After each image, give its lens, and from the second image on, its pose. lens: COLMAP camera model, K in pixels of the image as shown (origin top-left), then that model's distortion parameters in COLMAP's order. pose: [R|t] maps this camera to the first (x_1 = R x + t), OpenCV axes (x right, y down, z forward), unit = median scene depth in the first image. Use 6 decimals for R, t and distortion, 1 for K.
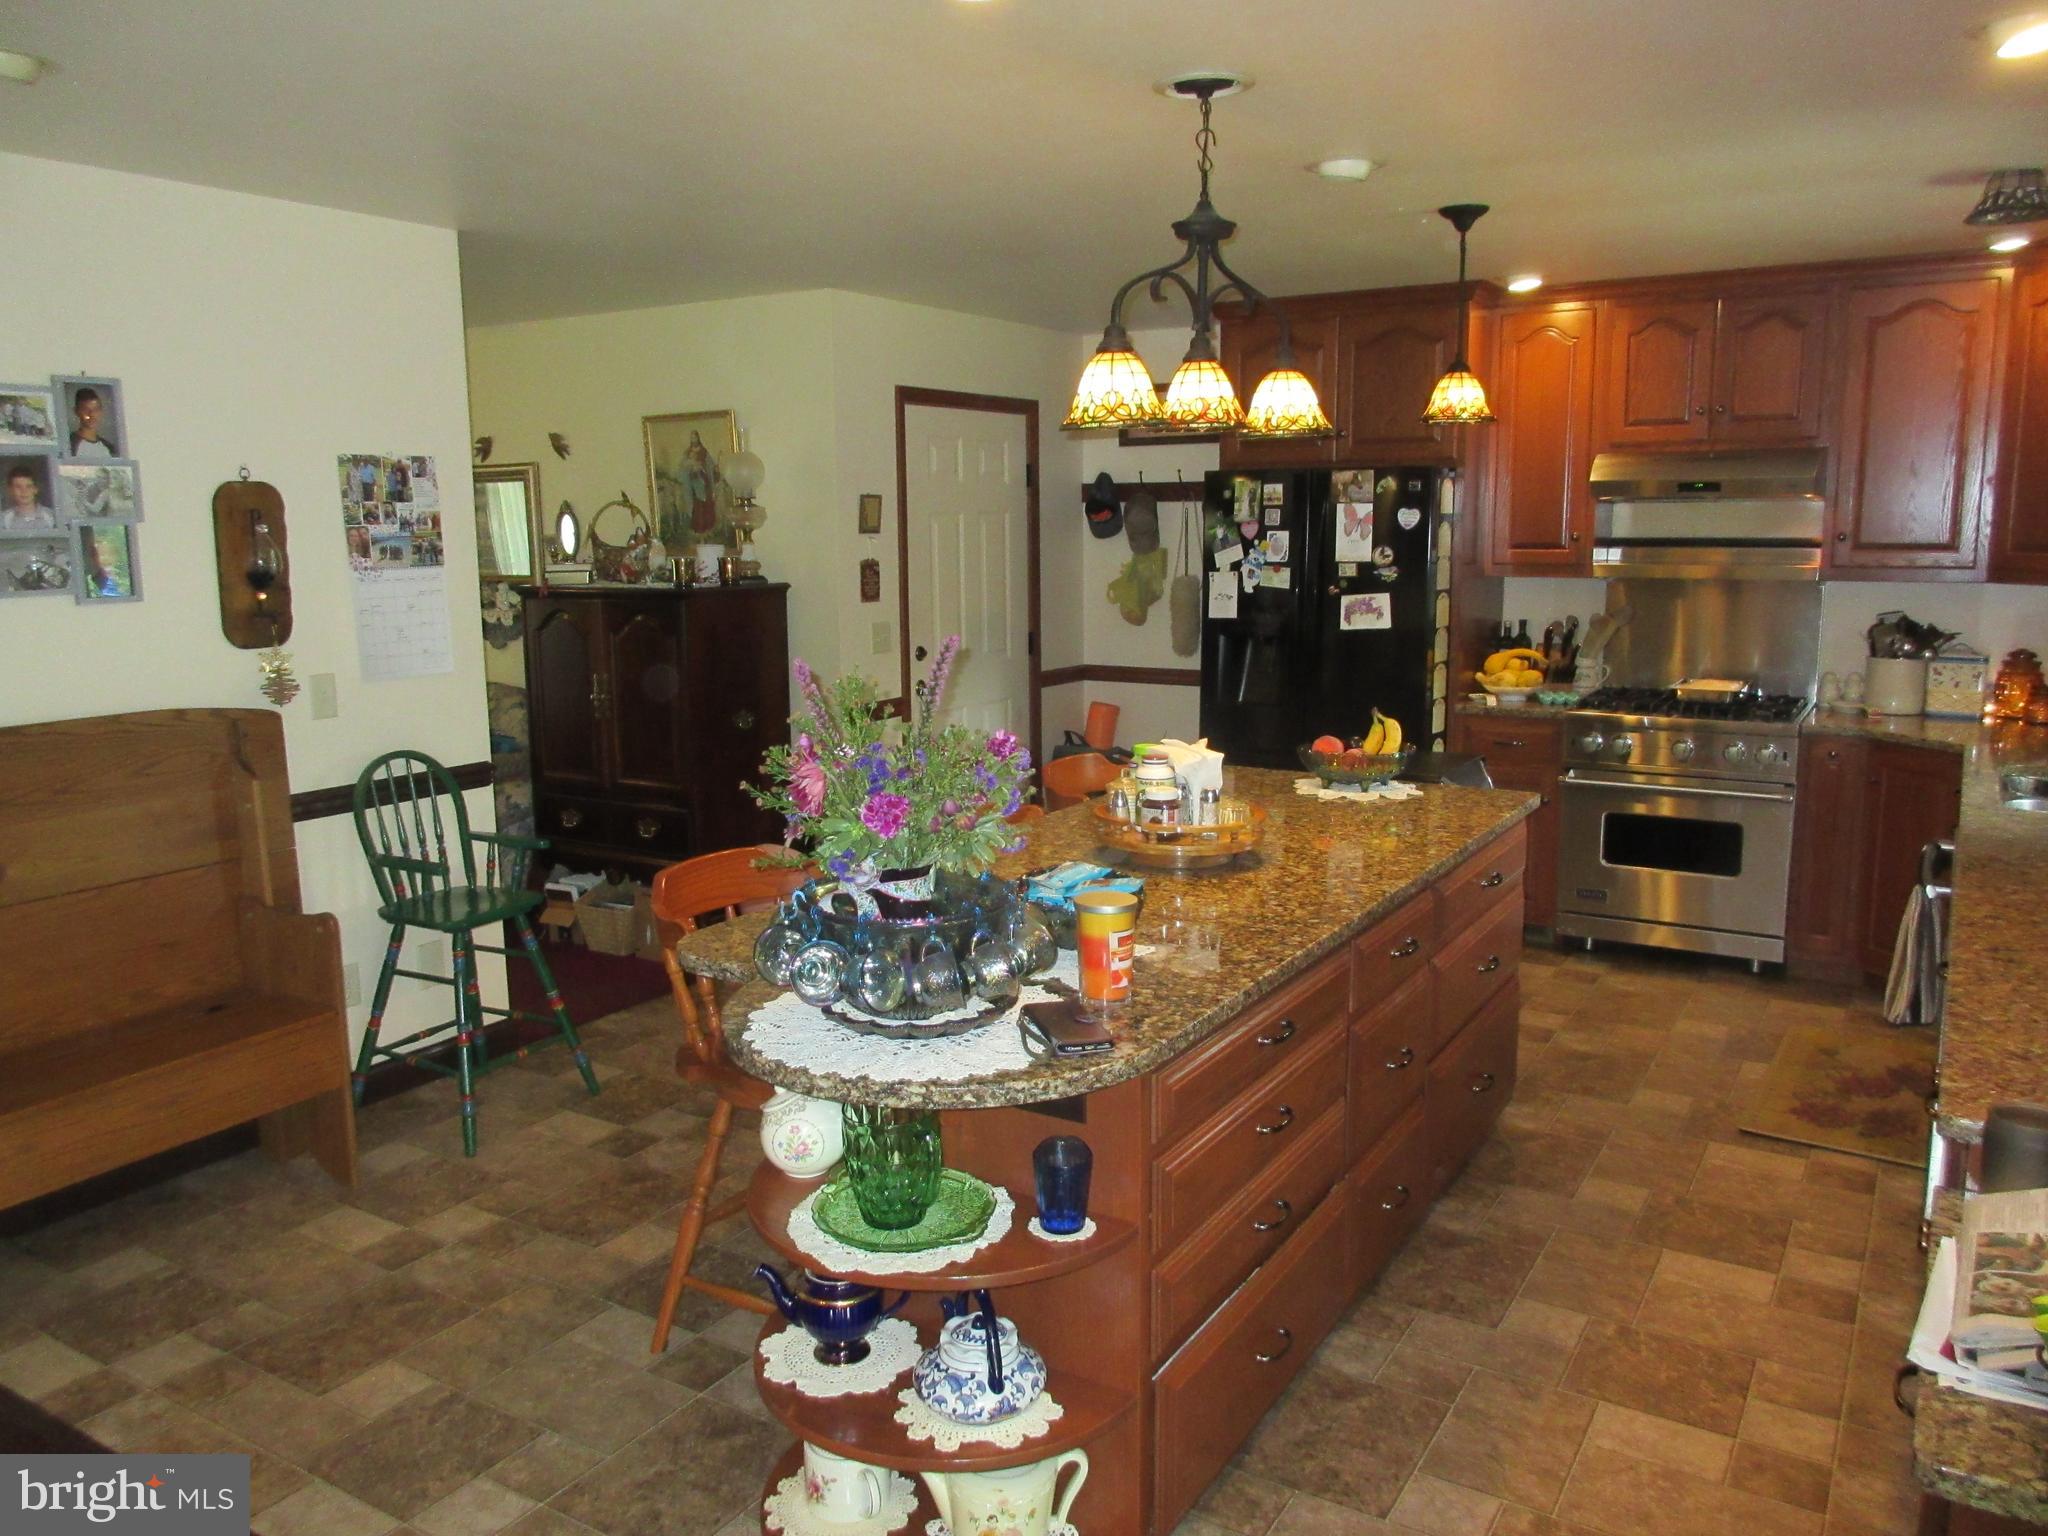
lens RADIAL K [[1531.4, 0, 1023.5], [0, 1531.4, 767.8], [0, 0, 1]] dist [-0.000438, 0.006537]
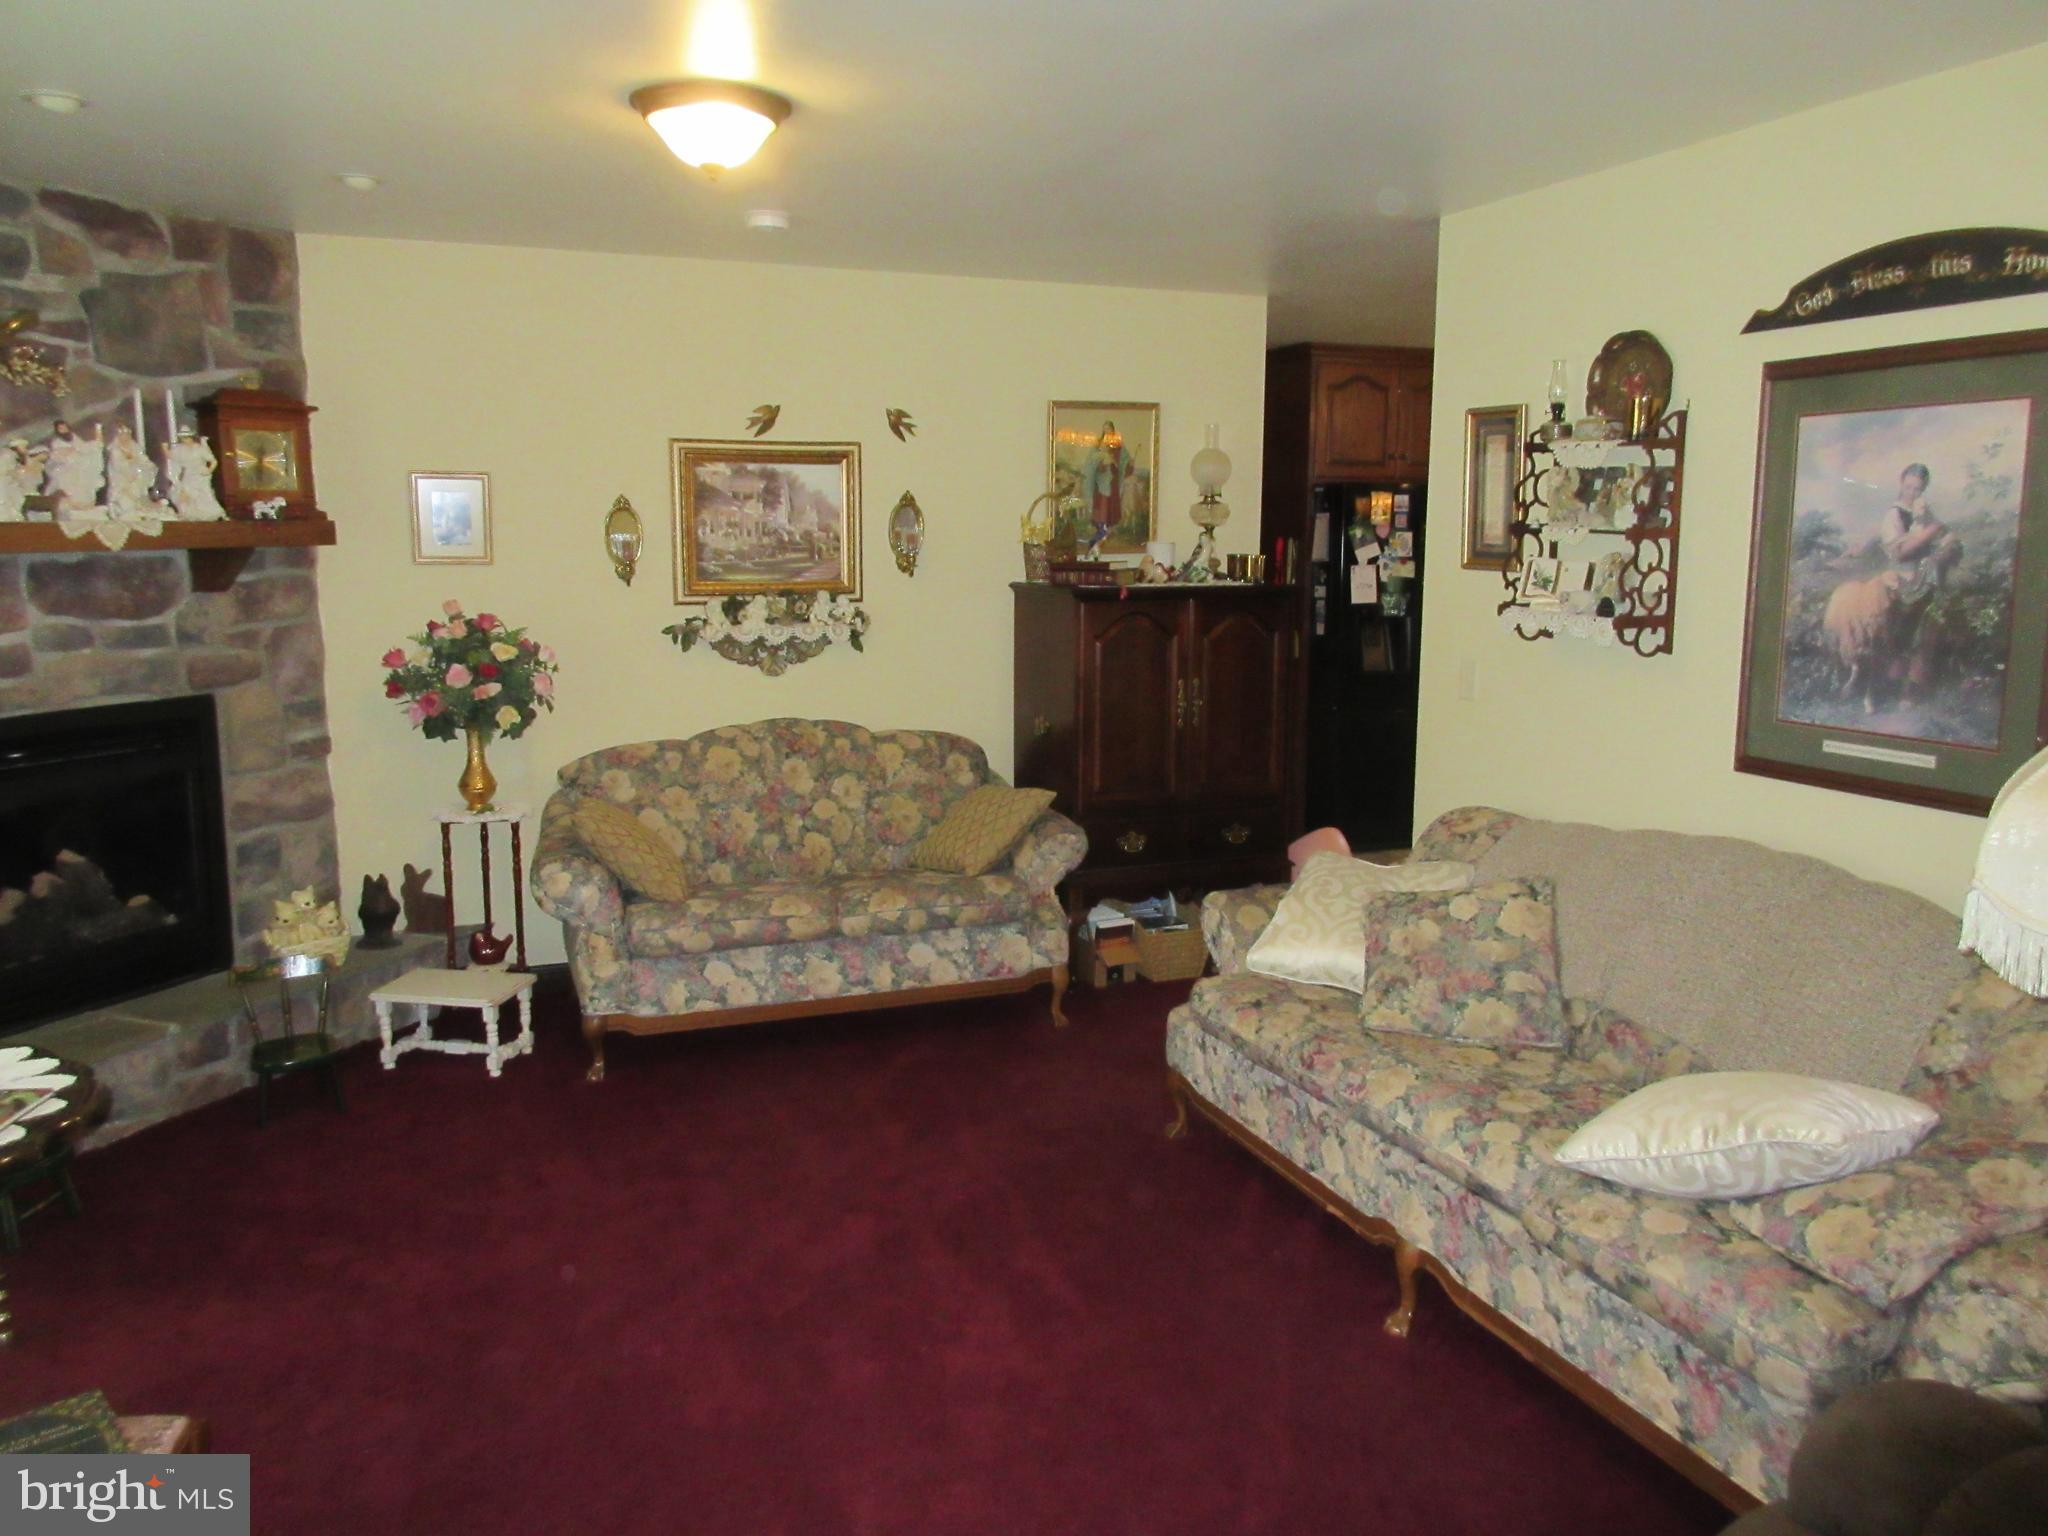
lens RADIAL K [[1531.4, 0, 1028.2], [0, 1531.4, 767.1], [0, 0, 1]] dist [-0.000438, 0.006537]
pose [[0.585601, -0.116280, 0.802216, -1.041288], [0.119057, 0.991263, 0.056772, -0.069684], [-0.801808, 0.062264, 0.594329, 0.500380]]
